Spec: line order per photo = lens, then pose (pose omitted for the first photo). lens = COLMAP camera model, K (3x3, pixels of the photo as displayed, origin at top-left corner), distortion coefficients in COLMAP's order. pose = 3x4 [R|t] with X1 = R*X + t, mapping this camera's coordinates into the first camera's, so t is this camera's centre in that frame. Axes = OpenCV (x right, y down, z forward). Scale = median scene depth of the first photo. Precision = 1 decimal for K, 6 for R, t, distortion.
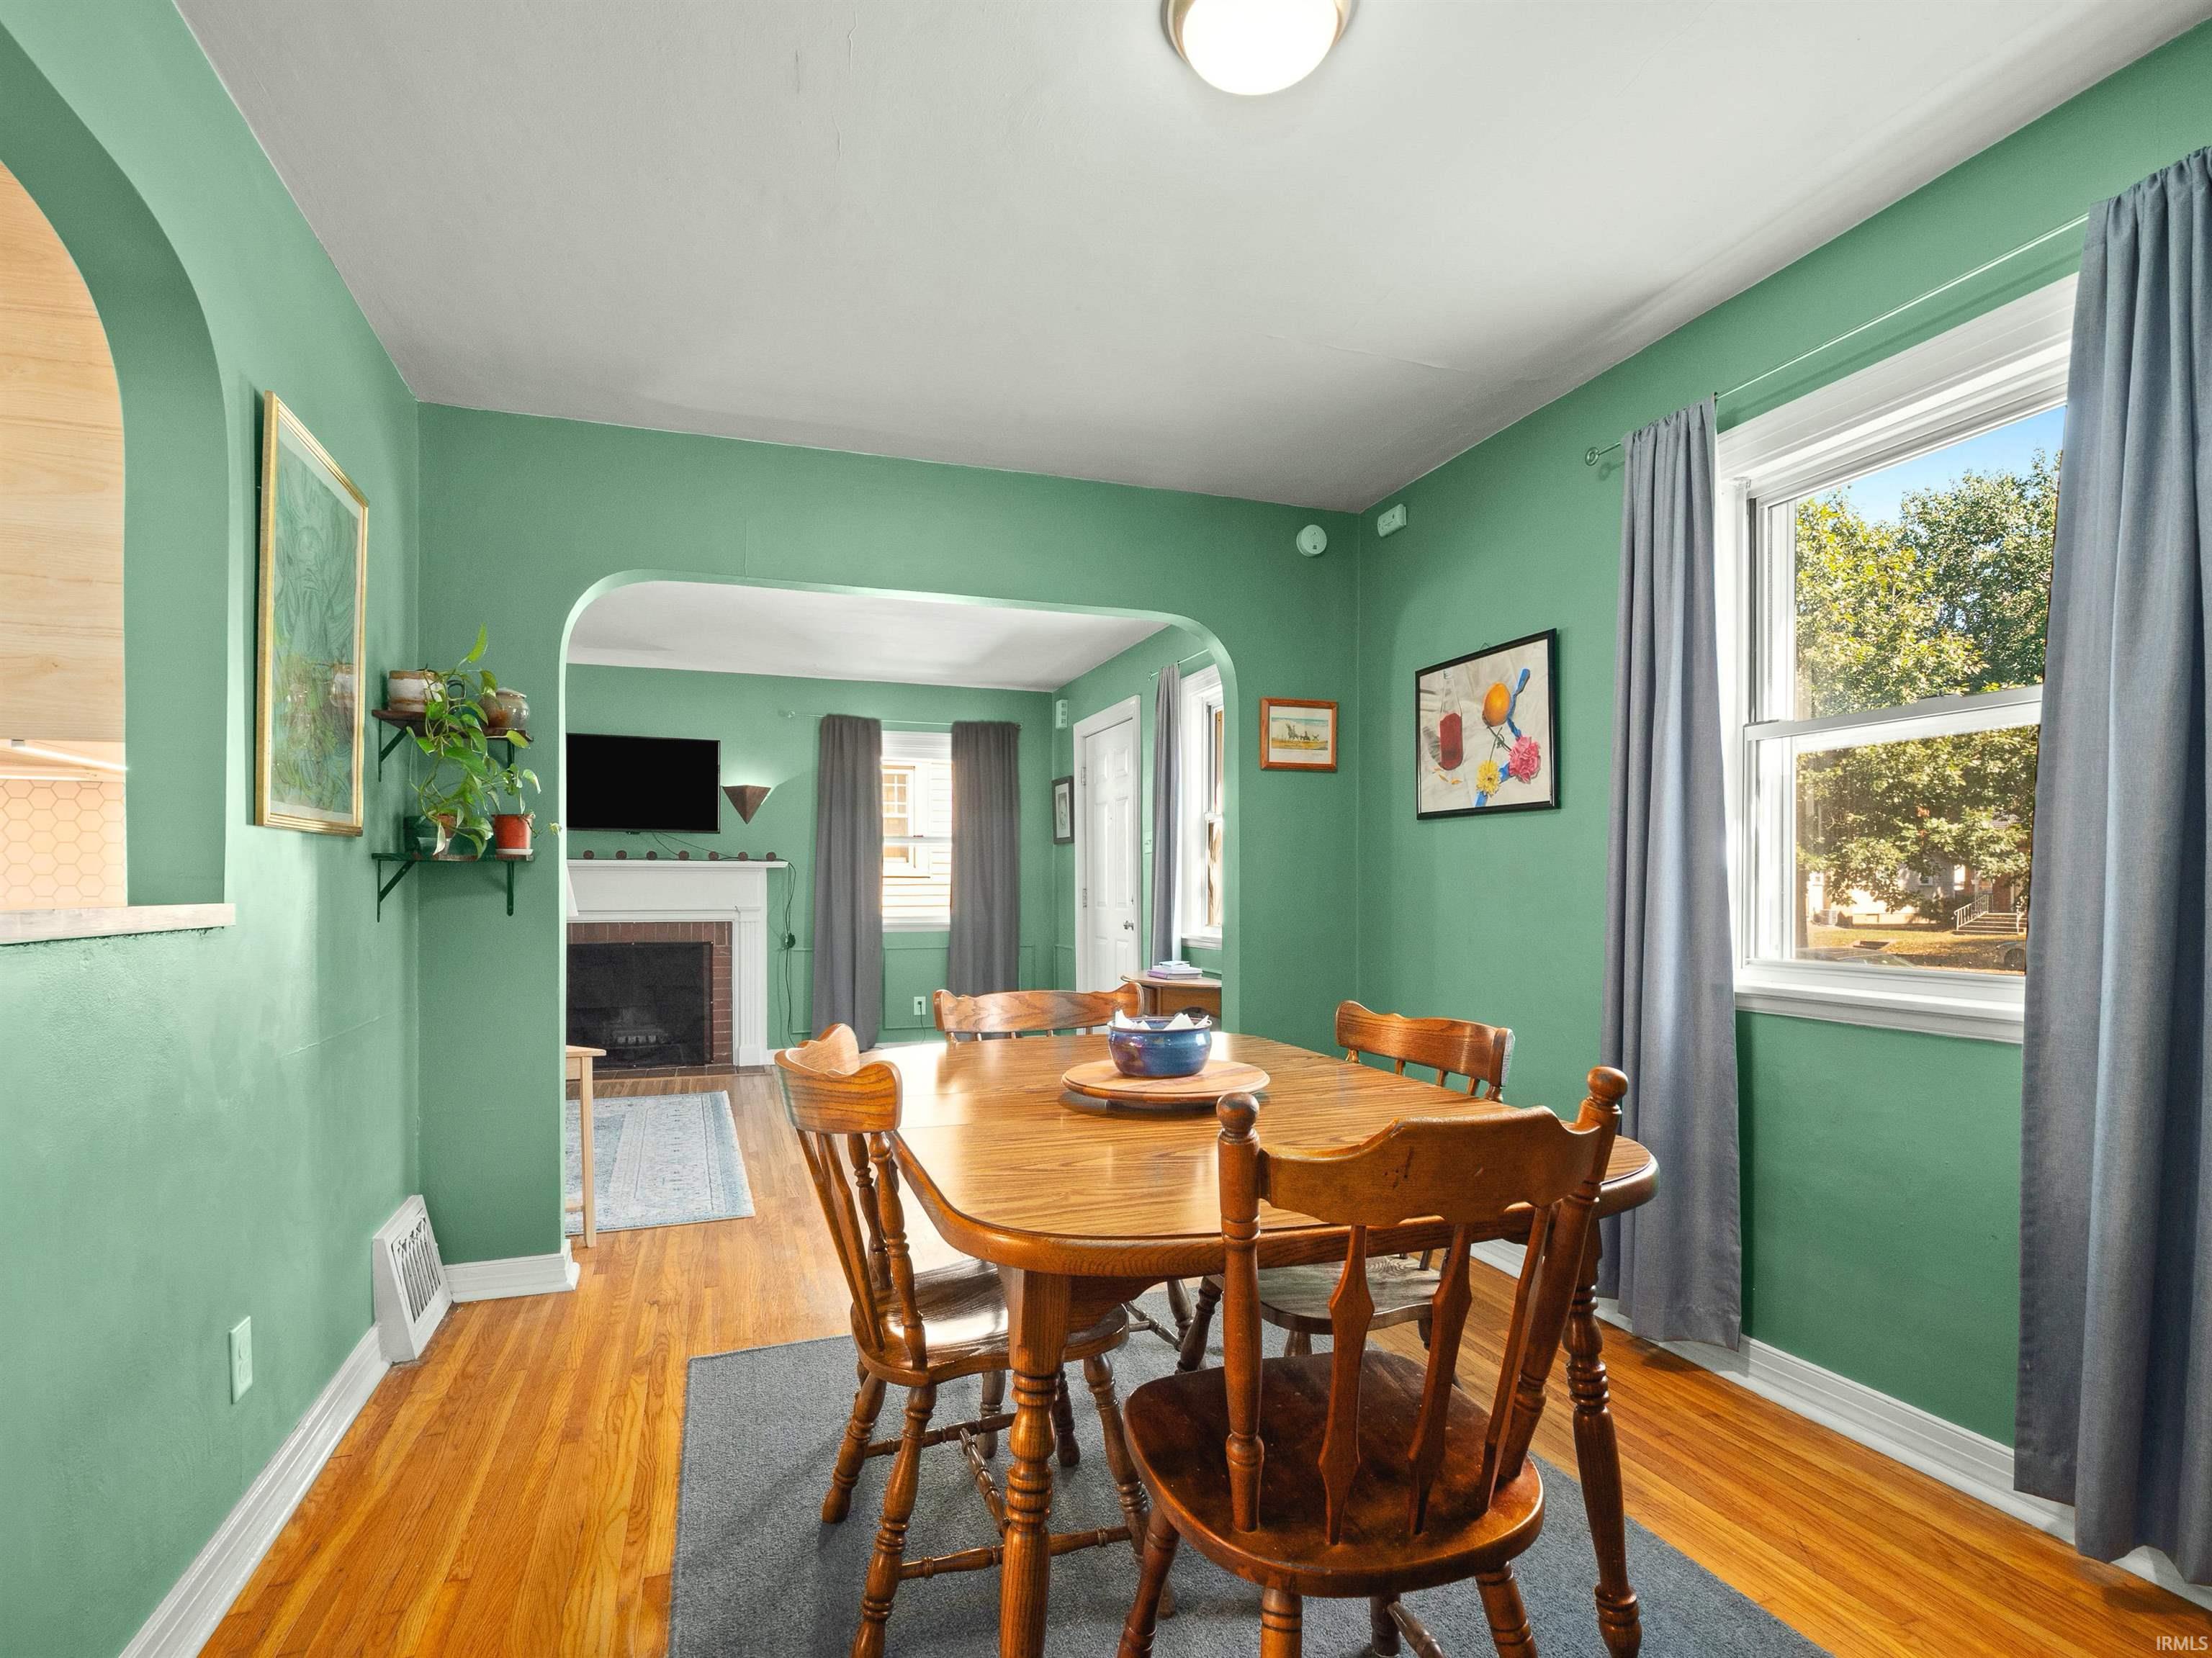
lens RADIAL K [[1103.6, 0, 1101.9], [0, 1103.6, 896.6], [0, 0, 1]] dist [-0.001168, -0.000939]
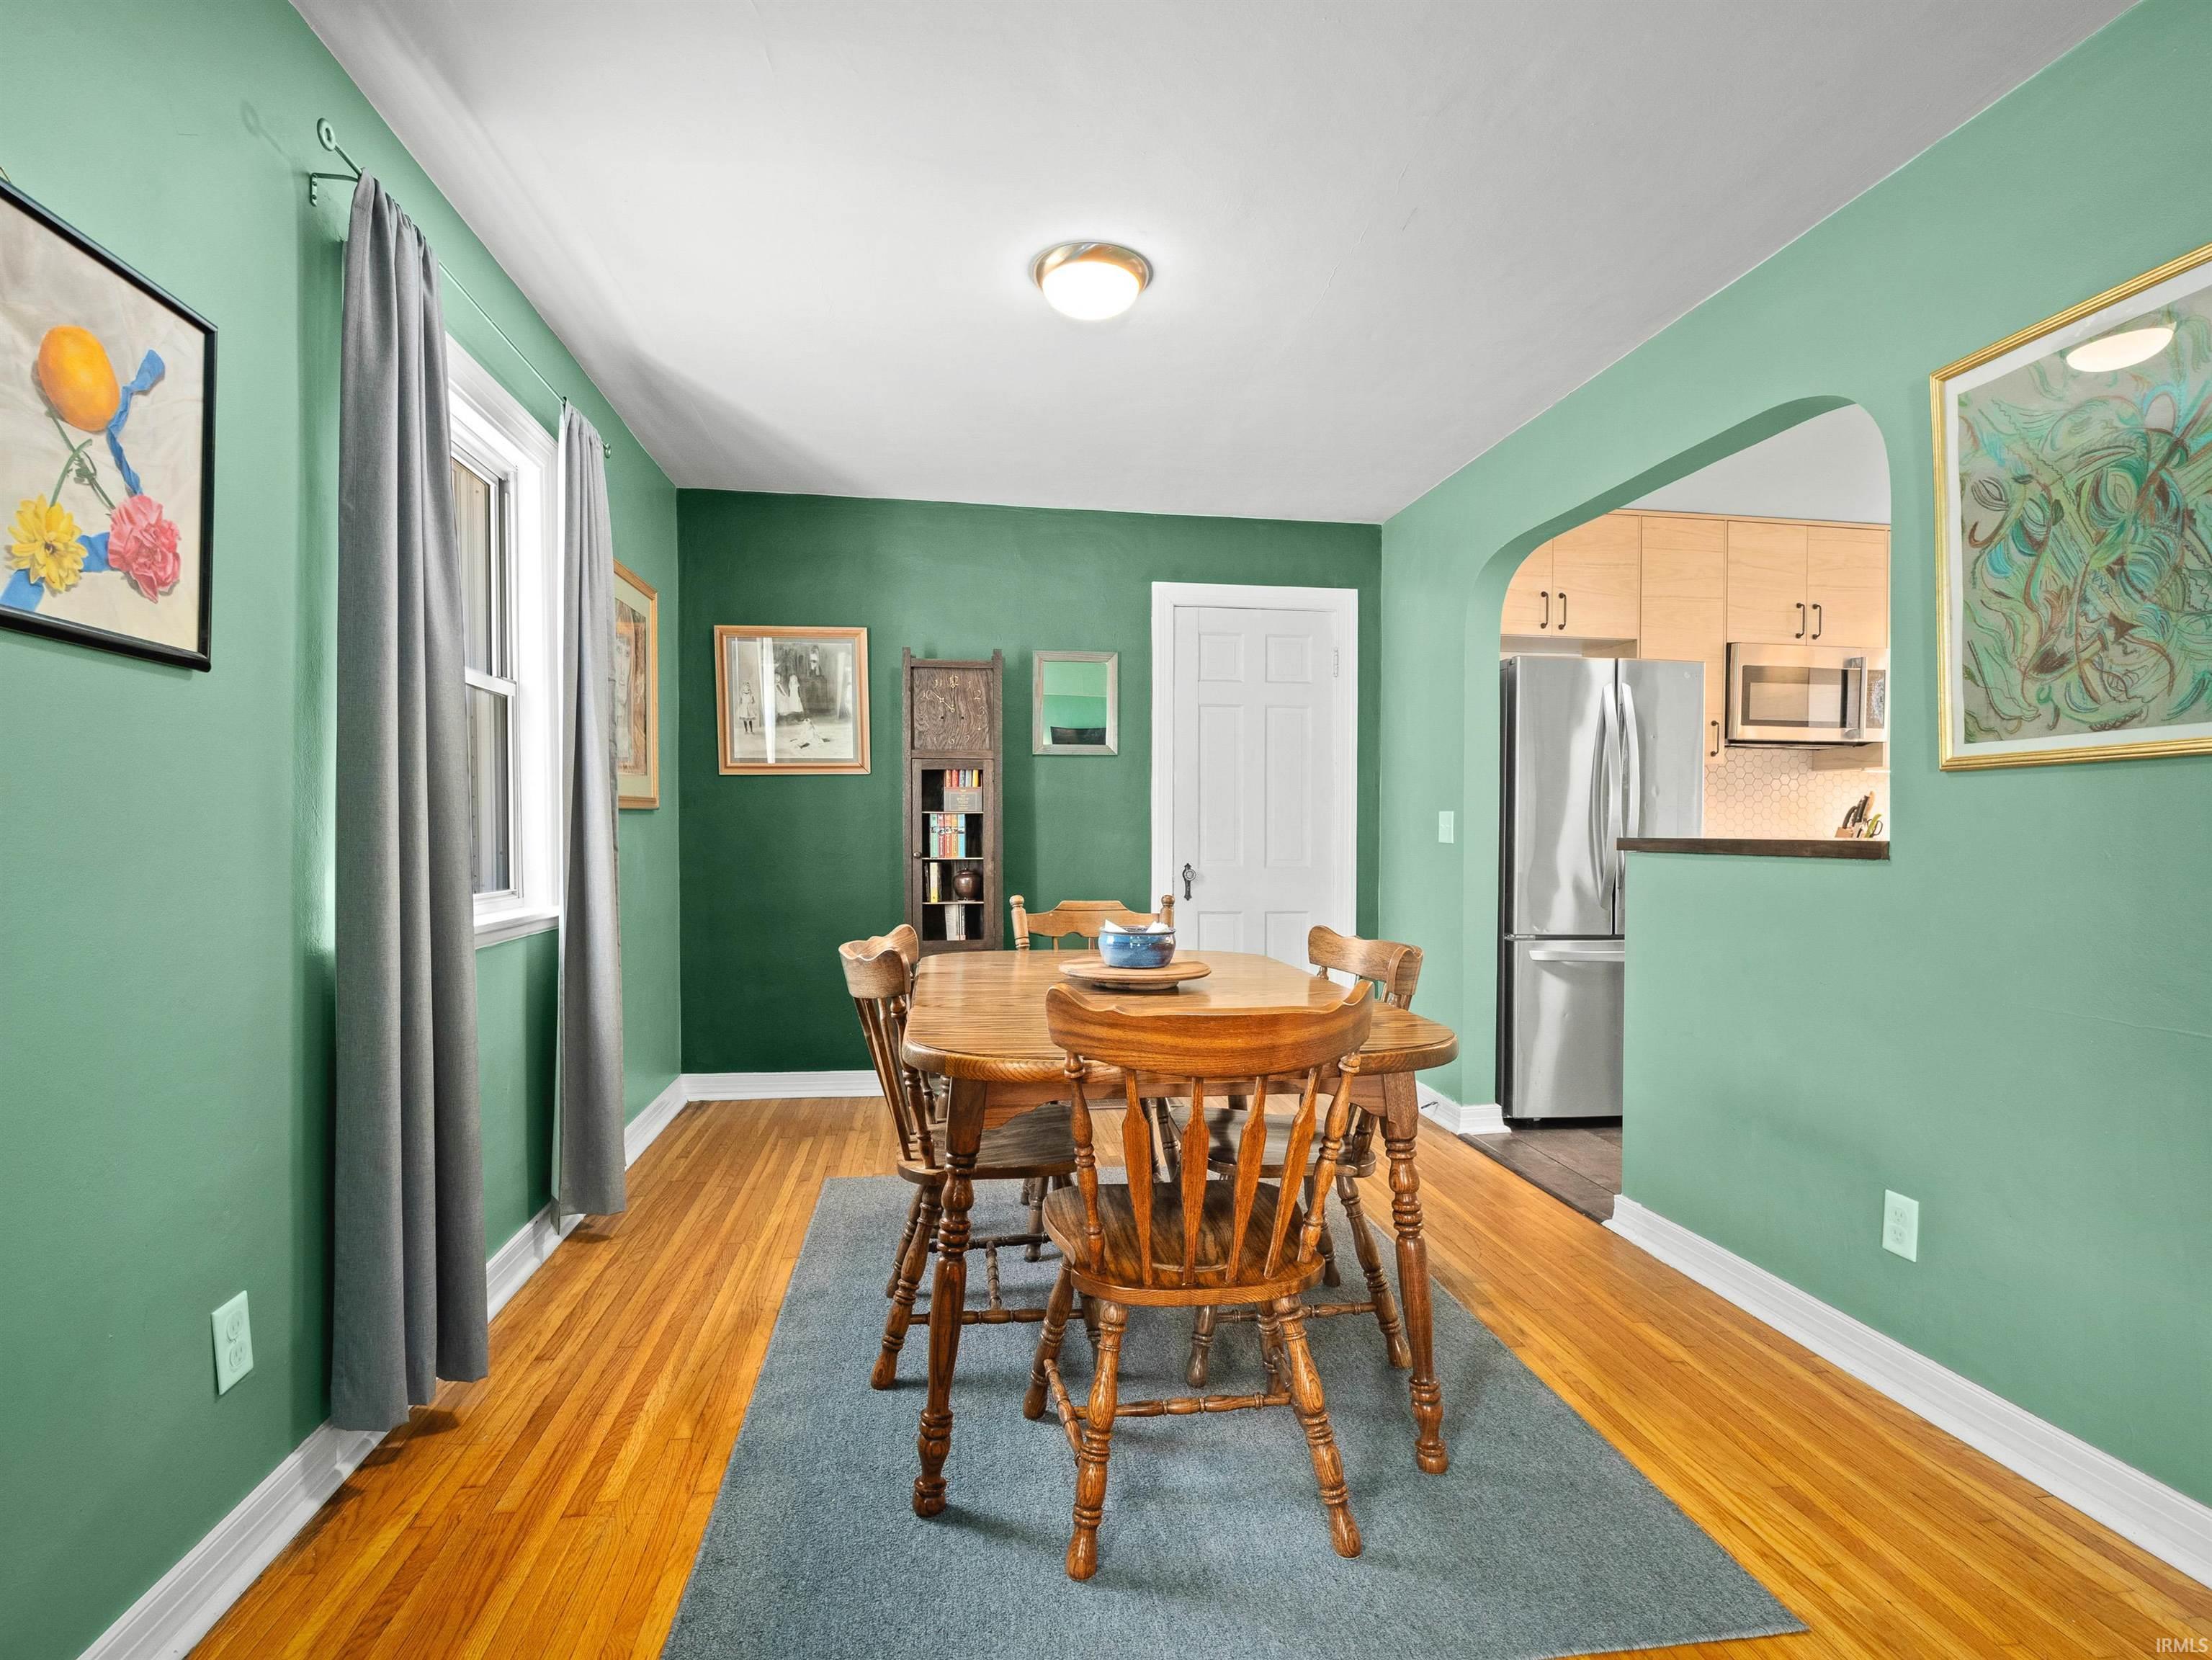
lens RADIAL K [[1089.2, 0, 1093.7], [0, 1089.2, 844.5], [0, 0, 1]] dist [-0.006193, -0.000887]
pose [[-0.981506, -0.004217, 0.191387, -0.049748], [0.000609, 0.999683, 0.025151, -0.006303], [-0.191432, 0.024802, -0.981192, 0.761576]]
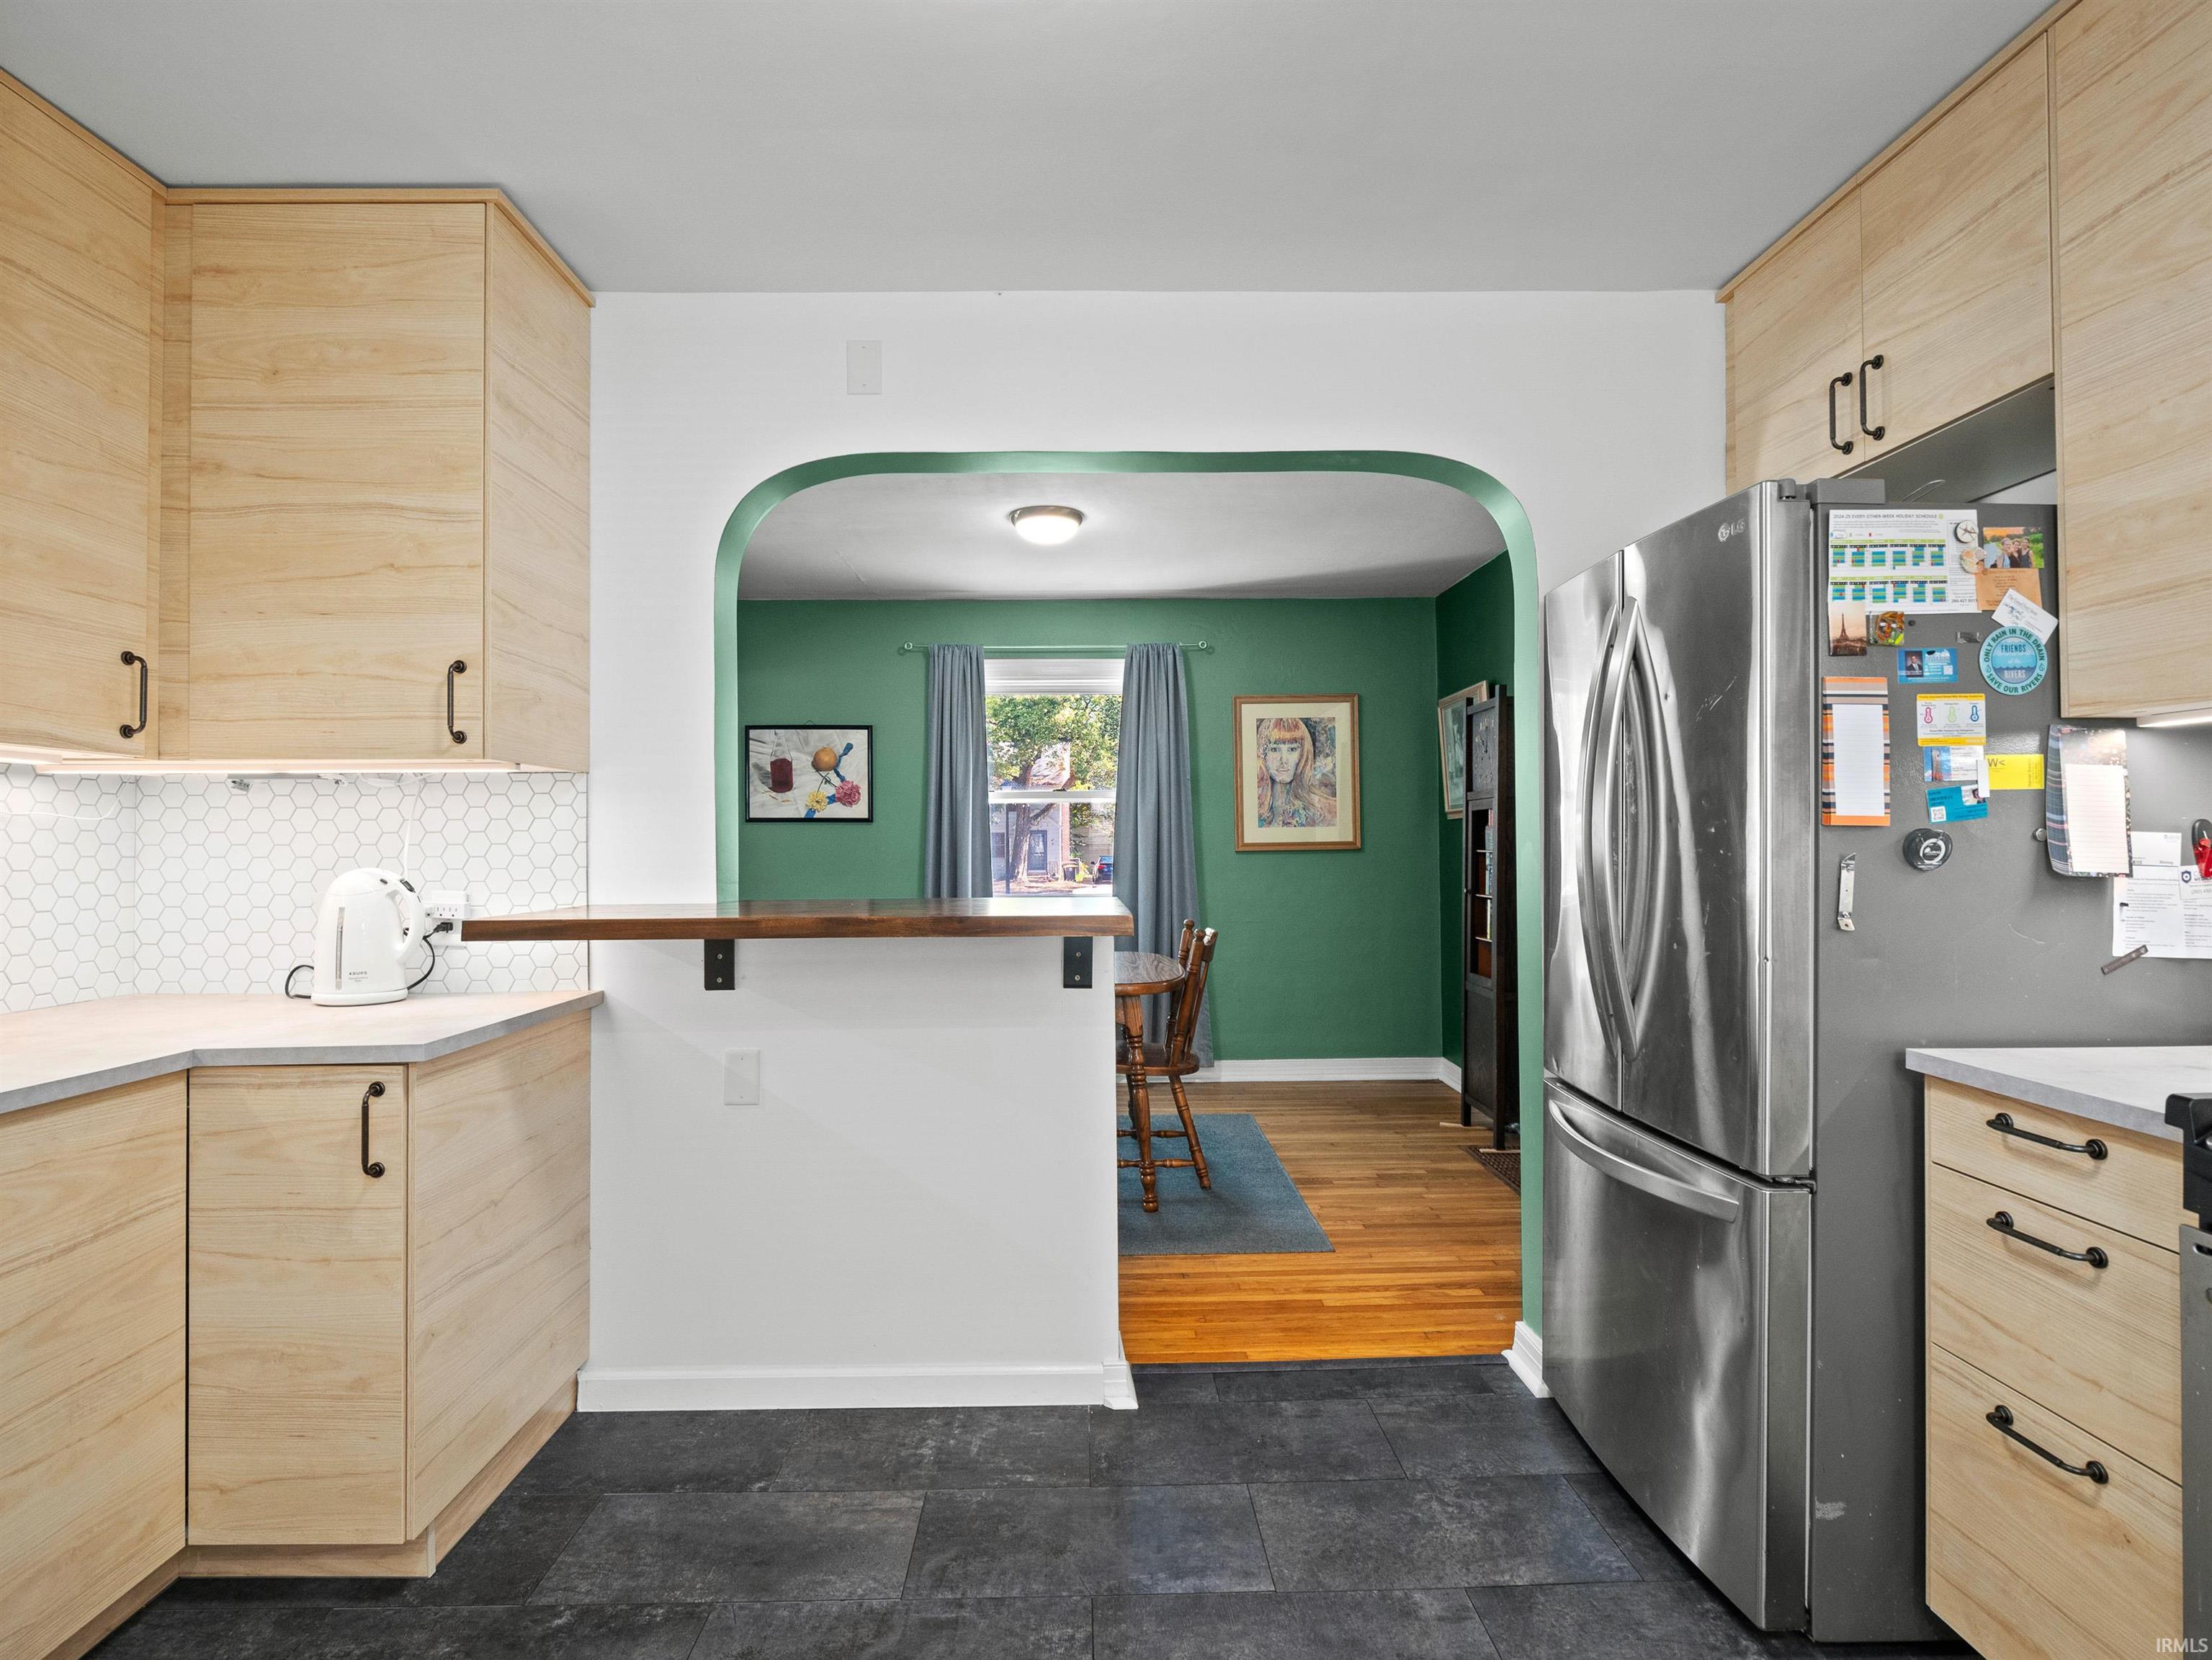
lens RADIAL K [[1089.1, 0, 1099.6], [0, 1089.1, 824.6], [0, 0, 1]] dist [-0.005215, -0.001637]
pose [[0.311862, 0.013840, 0.950027, -0.641558], [0.016085, 0.999674, -0.019843, -0.018140], [-0.949991, 0.021469, 0.311538, 0.039515]]
